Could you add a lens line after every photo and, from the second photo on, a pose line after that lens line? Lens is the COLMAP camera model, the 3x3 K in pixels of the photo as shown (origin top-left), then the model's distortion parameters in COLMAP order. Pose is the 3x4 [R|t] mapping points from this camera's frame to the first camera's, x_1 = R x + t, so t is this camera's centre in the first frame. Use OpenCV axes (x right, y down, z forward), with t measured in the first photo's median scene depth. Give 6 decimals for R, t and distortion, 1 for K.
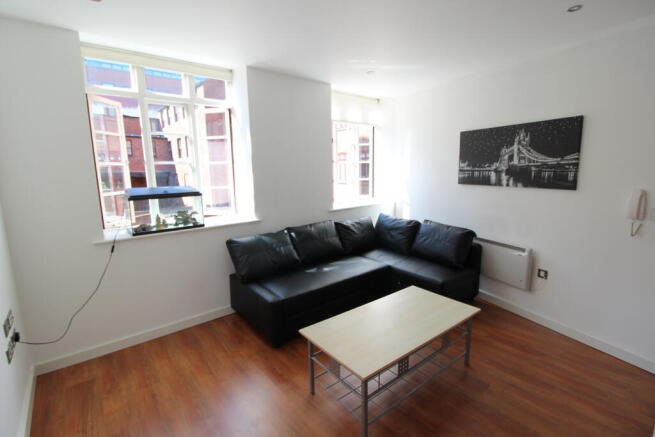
lens RADIAL K [[320.7, 0, 312.8], [0, 320.7, 219.3], [0, 0, 1]] dist [-0.001462, -0.000359]
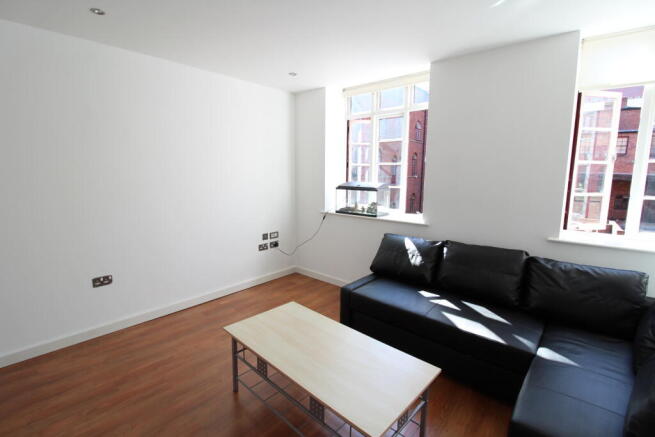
lens RADIAL K [[293.4, 0, 327.5], [0, 293.4, 218.5], [0, 0, 1]] dist [-0.000985, -0.000239]
pose [[0.184538, 0.181081, -0.966000, 0.561855], [-0.167161, 0.974343, 0.150711, -0.088516], [0.968506, 0.133665, 0.210073, 0.491037]]
